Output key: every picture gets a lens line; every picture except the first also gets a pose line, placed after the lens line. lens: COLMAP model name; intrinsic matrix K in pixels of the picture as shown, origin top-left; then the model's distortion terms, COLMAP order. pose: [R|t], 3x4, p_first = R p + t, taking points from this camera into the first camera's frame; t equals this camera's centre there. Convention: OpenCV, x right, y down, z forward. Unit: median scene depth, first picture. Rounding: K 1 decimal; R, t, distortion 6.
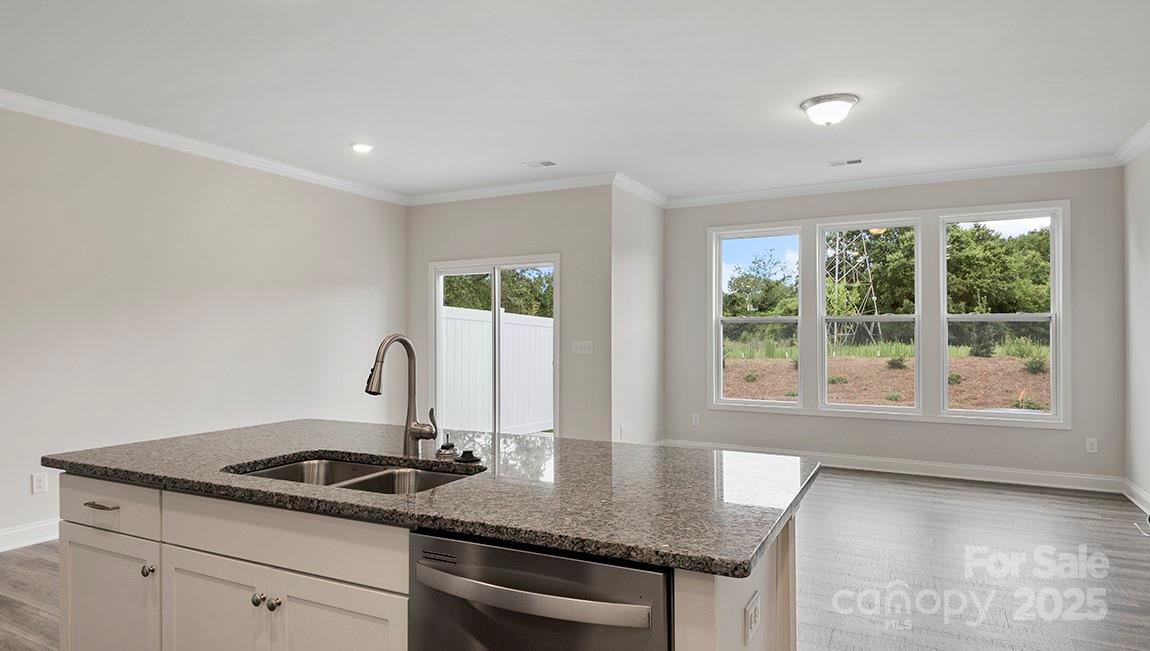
lens RADIAL K [[675.3, 0, 570.0], [0, 675.3, 332.2], [0, 0, 1]] dist [0.015747, -0.000164]
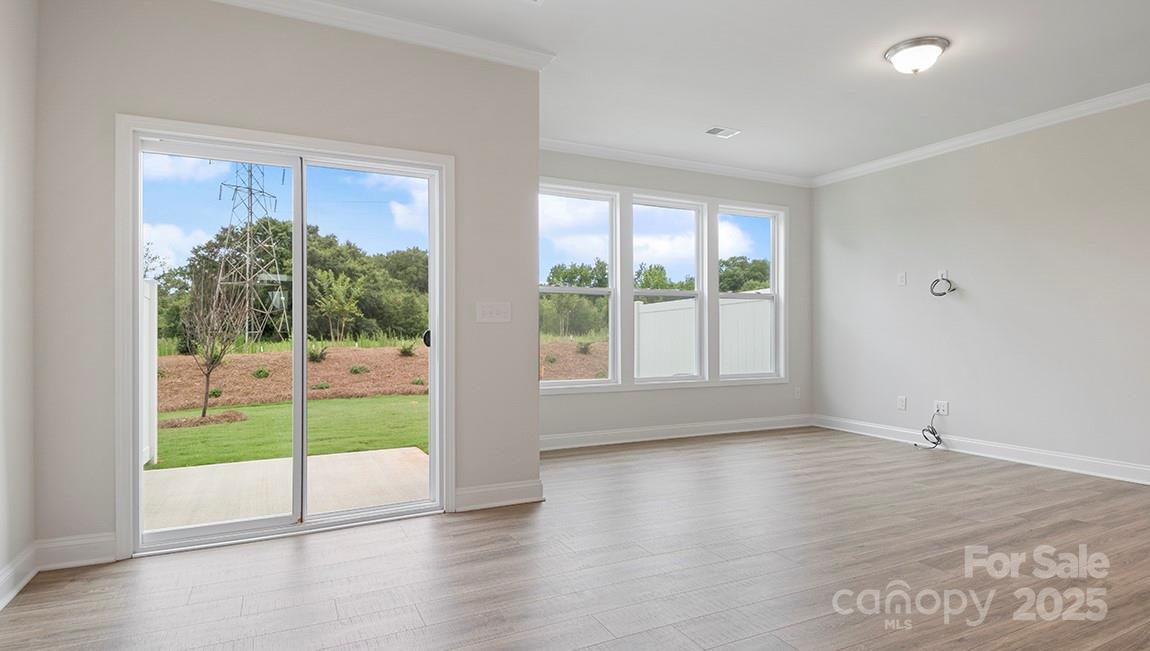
lens RADIAL K [[591.9, 0, 570.3], [0, 591.9, 322.2], [0, 0, 1]] dist [0.006985, -0.004296]
pose [[0.583157, 0.014207, 0.812236, -0.330219], [0.001565, 0.999826, -0.018612, 0.038502], [-0.812358, 0.012125, 0.583033, 0.529751]]
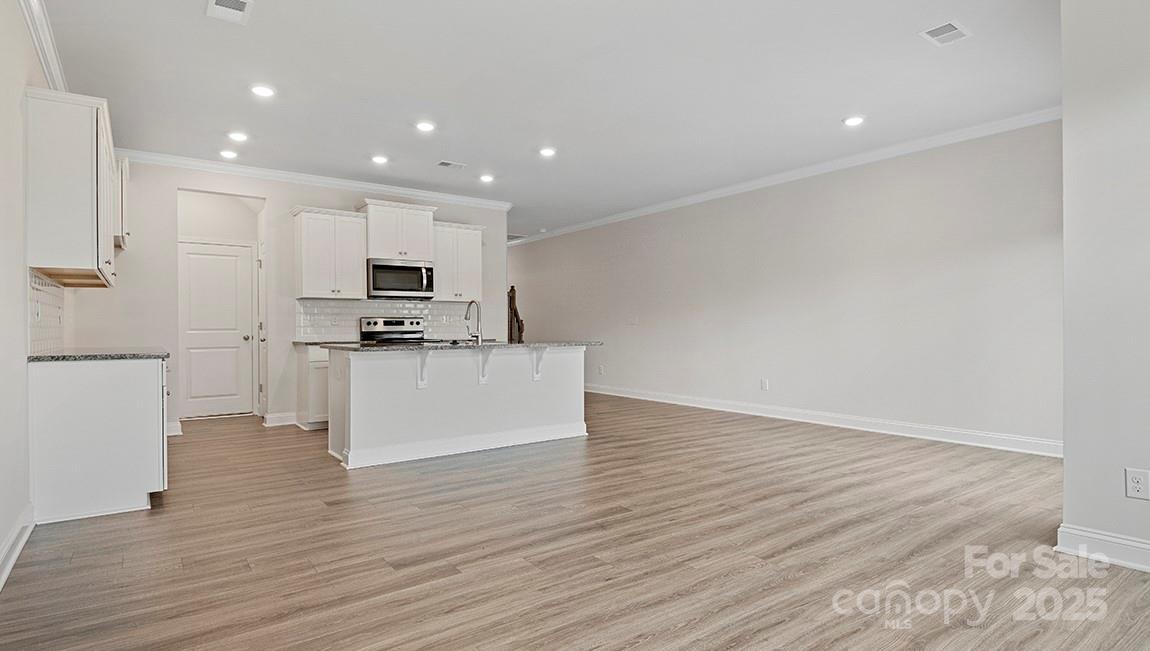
lens RADIAL K [[591.9, 0, 569.0], [0, 591.9, 327.4], [0, 0, 1]] dist [0.006985, -0.004296]
pose [[-0.441720, 0.002828, -0.897148, 0.528825], [-0.006096, 0.999962, 0.006154, 0.036269], [0.897132, 0.008187, -0.441687, 0.727457]]
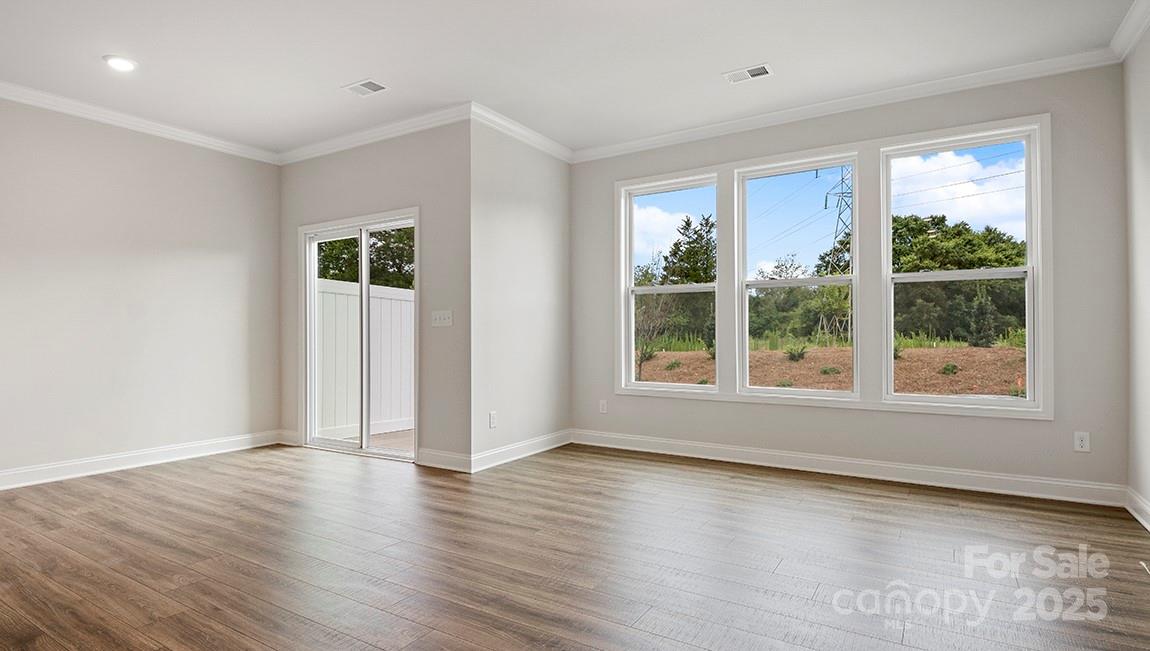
lens RADIAL K [[591.9, 0, 575.8], [0, 591.9, 333.4], [0, 0, 1]] dist [0.006985, -0.004296]
pose [[0.997258, -0.002572, -0.073963, 0.208363], [0.002549, 0.999997, -0.000410, 0.037122], [0.073964, 0.000220, 0.997261, 0.247927]]
